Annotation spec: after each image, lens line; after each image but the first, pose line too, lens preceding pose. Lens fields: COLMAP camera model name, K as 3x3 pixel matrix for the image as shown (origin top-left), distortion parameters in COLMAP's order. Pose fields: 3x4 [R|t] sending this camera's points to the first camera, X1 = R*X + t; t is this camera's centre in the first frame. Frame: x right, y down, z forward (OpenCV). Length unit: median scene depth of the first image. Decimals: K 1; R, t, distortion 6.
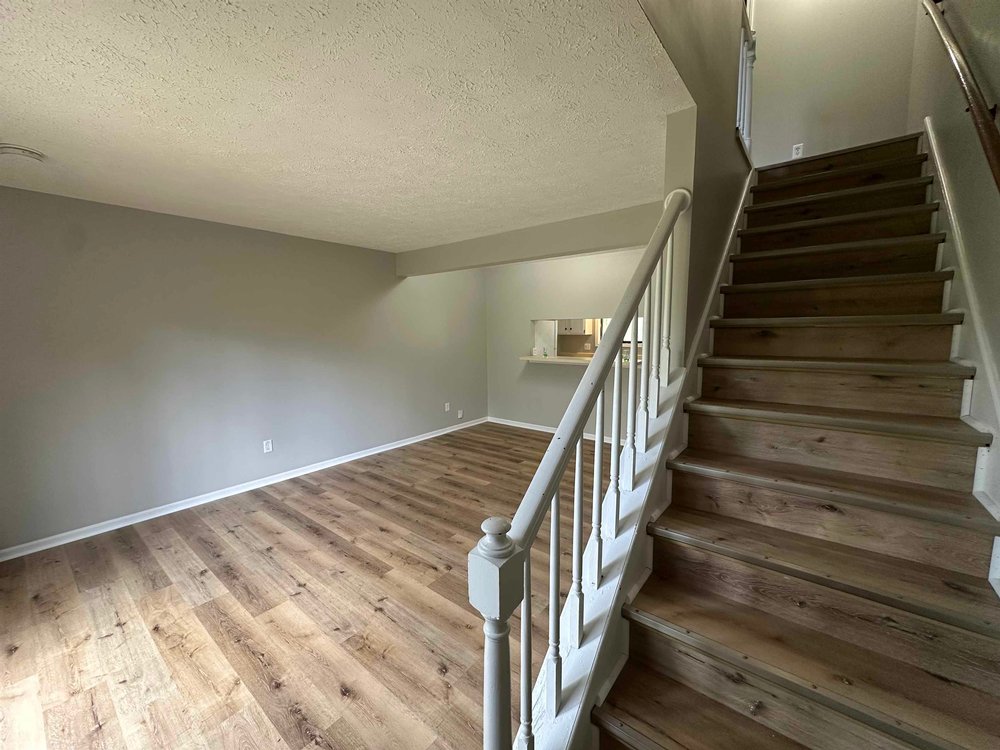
lens RADIAL K [[400.0, 0, 499.9], [0, 400.0, 373.2], [0, 0, 1]] dist [0.000642, -0.000023]
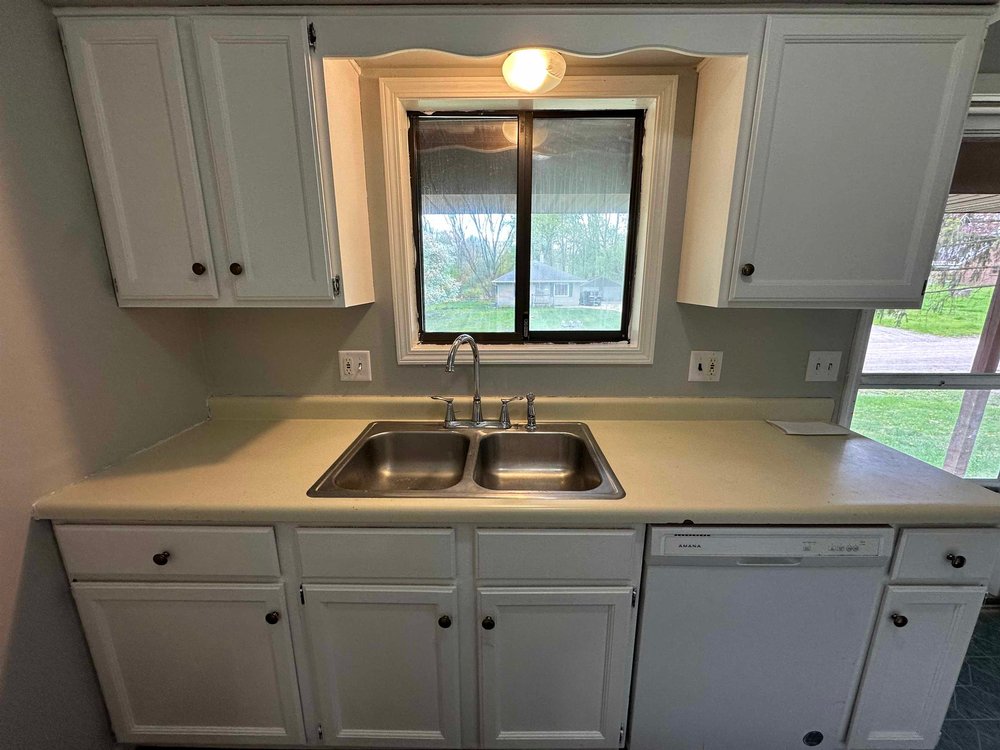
lens RADIAL K [[400.0, 0, 500.4], [0, 400.0, 376.1], [0, 0, 1]] dist [0.000642, -0.000023]
pose [[0.786459, -0.133567, 0.603027, 0.226872], [0.058039, 0.987999, 0.143141, -0.123657], [-0.614909, -0.077575, 0.784773, 1.166499]]
